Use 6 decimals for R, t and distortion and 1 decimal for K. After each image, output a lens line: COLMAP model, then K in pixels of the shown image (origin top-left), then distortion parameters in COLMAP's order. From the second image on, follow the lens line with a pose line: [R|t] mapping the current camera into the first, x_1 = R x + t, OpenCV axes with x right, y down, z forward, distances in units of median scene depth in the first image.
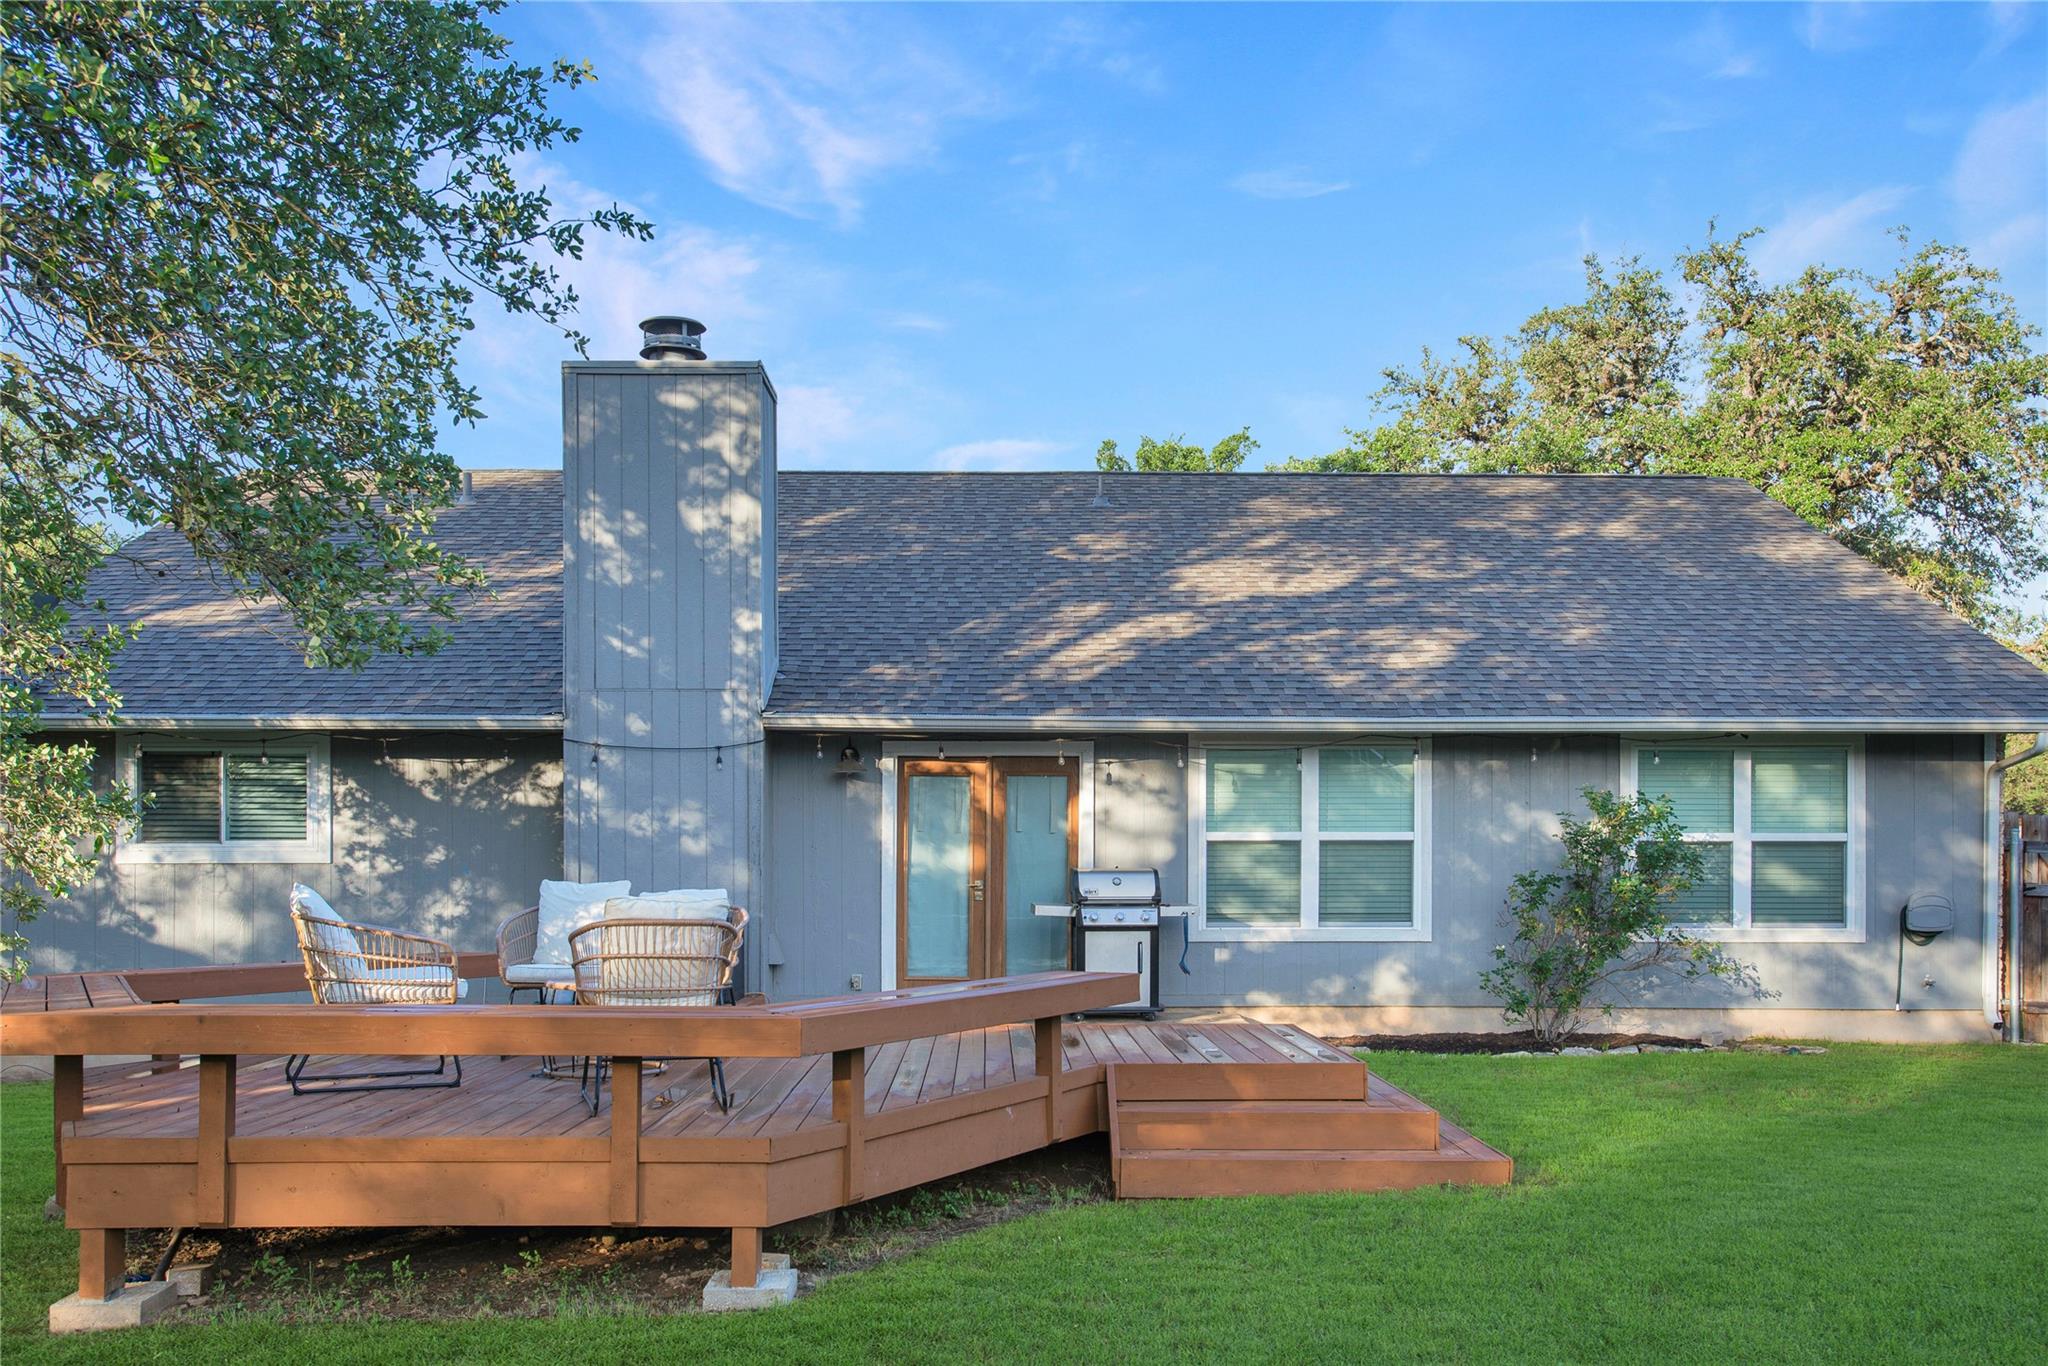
lens RADIAL K [[1776.2, 0, 1024.0], [0, 1776.2, 683.0], [0, 0, 1]] dist [0.061544, -0.345540]
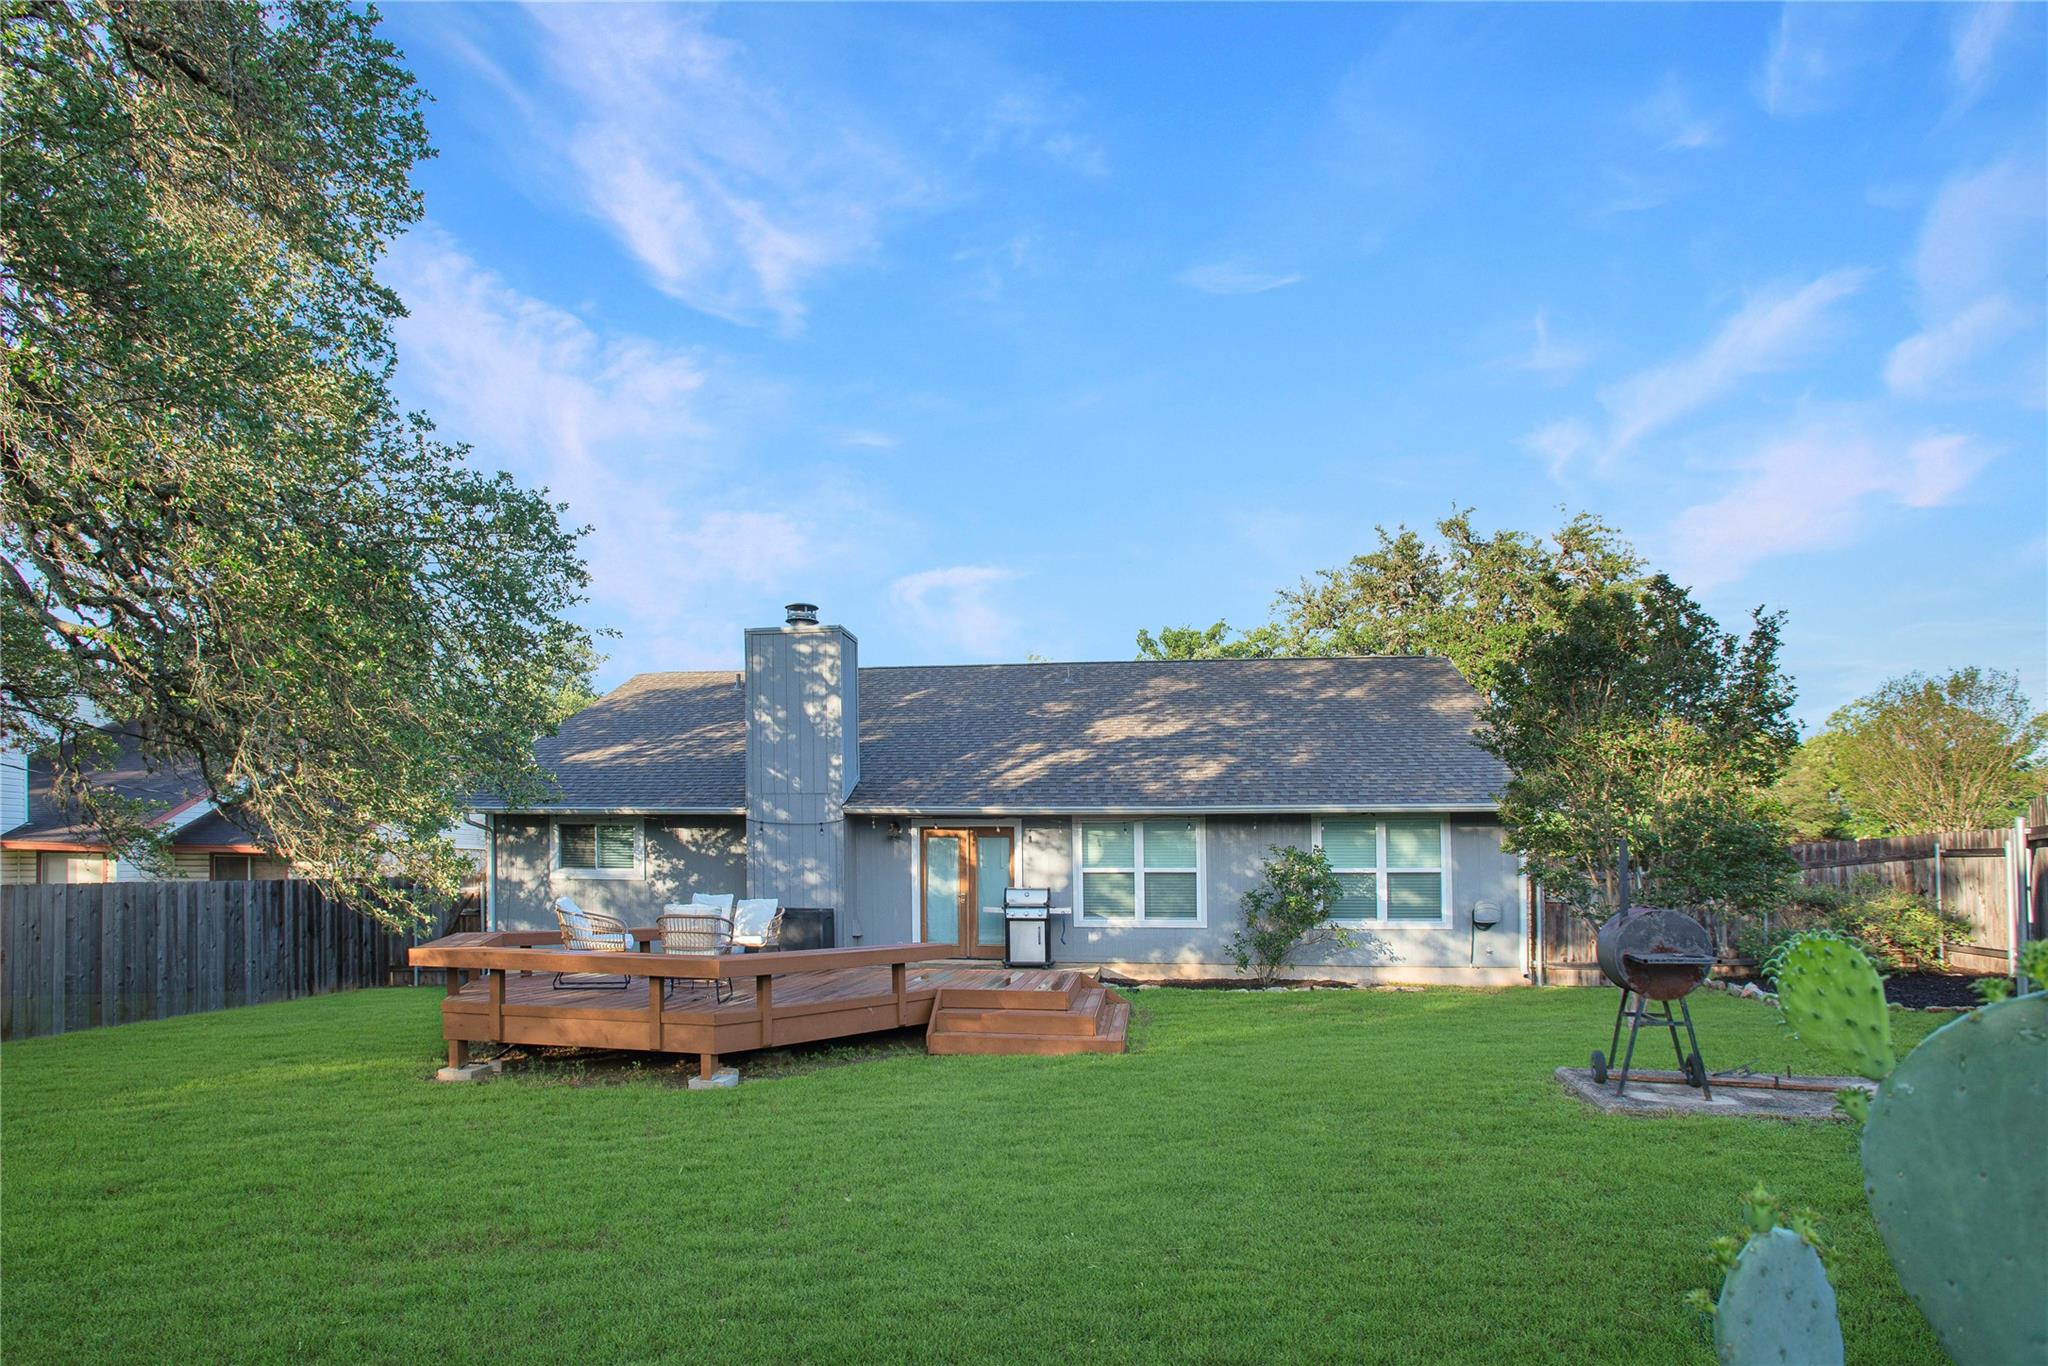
lens RADIAL K [[1104.5, 0, 1024.0], [0, 1104.5, 683.0], [0, 0, 1]] dist [-0.021389, 0.000141]
pose [[0.989900, -0.020471, -0.140281, 0.208115], [0.010702, 0.997487, -0.070042, -0.029390], [0.141363, 0.067833, 0.987631, -0.166208]]
